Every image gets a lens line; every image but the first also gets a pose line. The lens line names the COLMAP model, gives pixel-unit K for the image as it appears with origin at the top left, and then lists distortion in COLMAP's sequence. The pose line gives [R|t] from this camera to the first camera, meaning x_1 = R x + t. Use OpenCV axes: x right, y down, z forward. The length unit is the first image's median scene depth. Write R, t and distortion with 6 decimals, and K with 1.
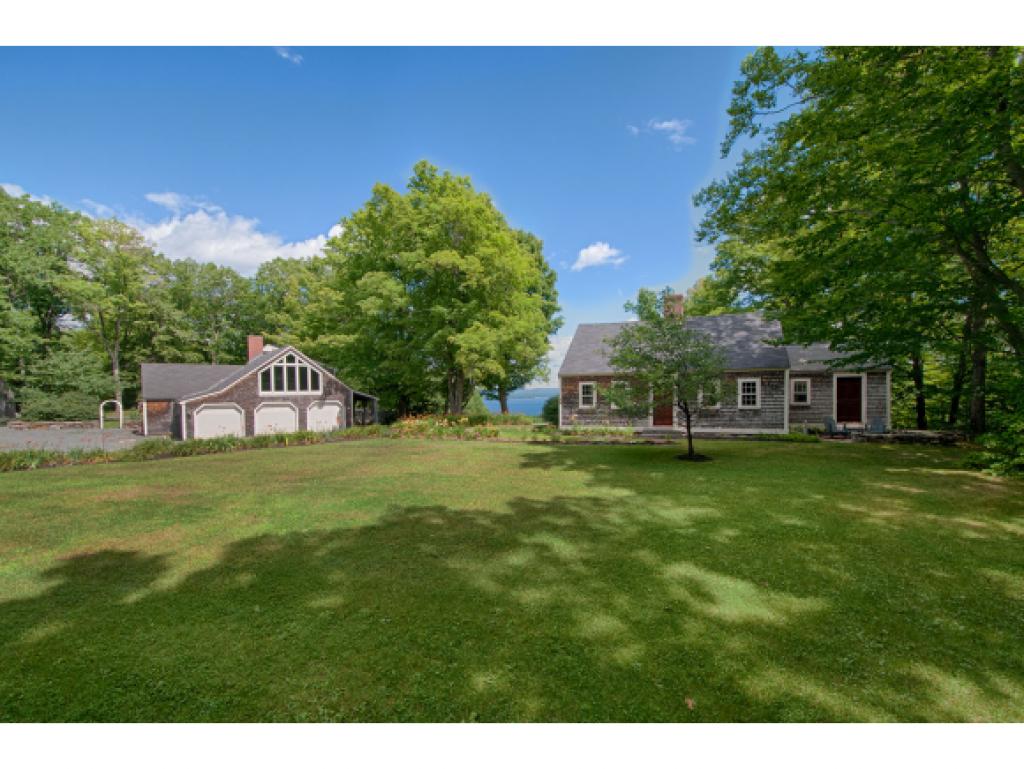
lens RADIAL K [[444.1, 0, 524.9], [0, 444.1, 396.5], [0, 0, 1]] dist [-0.000669, -0.000168]
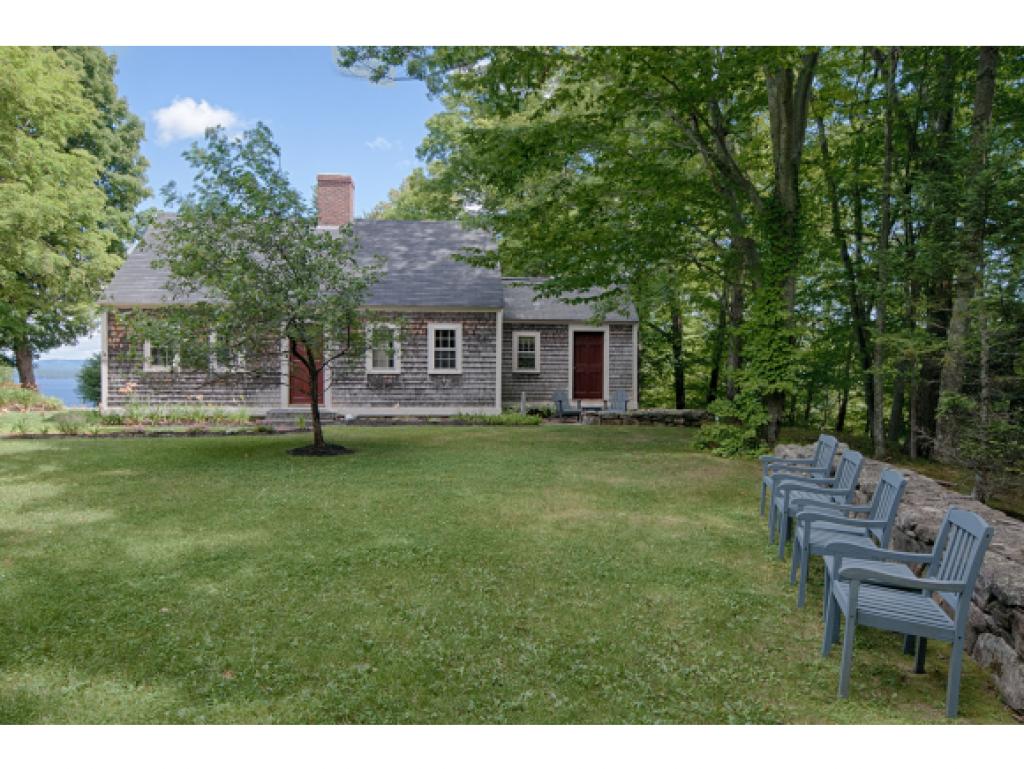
lens RADIAL K [[738.1, 0, 512.0], [0, 738.1, 384.5], [0, 0, 1]] dist [0.001342, 0.001229]
pose [[0.886119, 0.010592, 0.463336, 0.103765], [-0.014717, 0.999878, 0.005287, 0.030219], [-0.463224, -0.011504, 0.886167, 0.058719]]
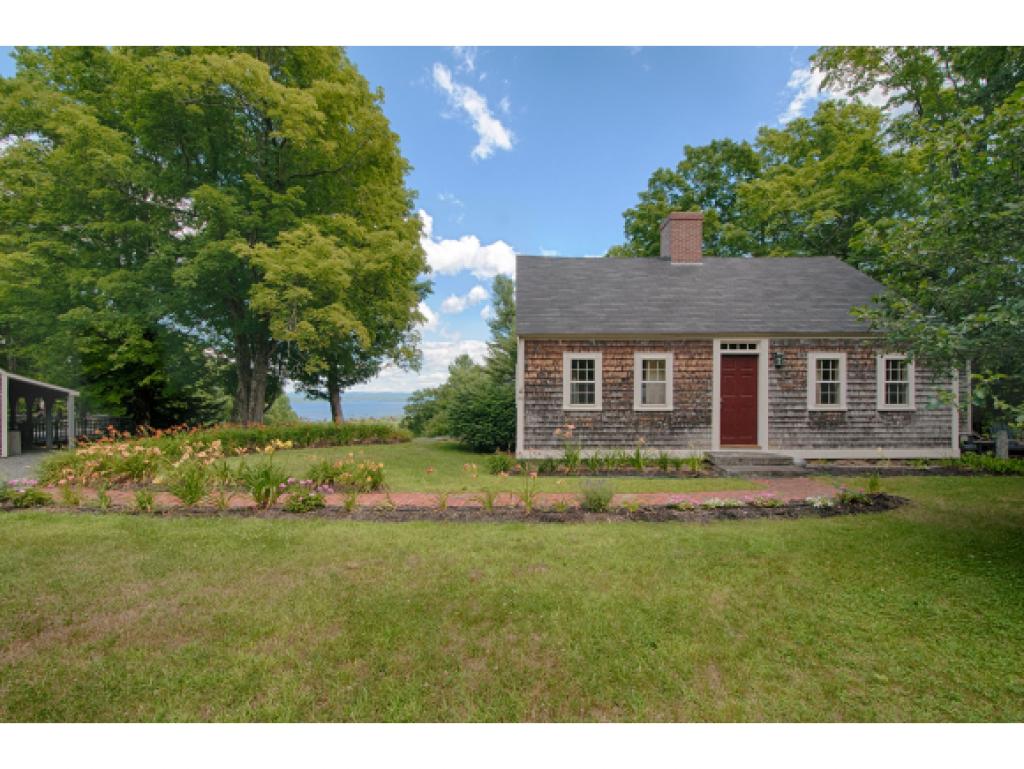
lens RADIAL K [[444.1, 0, 524.9], [0, 444.1, 396.5], [0, 0, 1]] dist [-0.000669, -0.000168]
pose [[0.923373, 0.012244, 0.383709, -0.087340], [-0.008500, 0.999898, -0.011453, 0.017979], [-0.383810, 0.007314, 0.923383, 0.586737]]
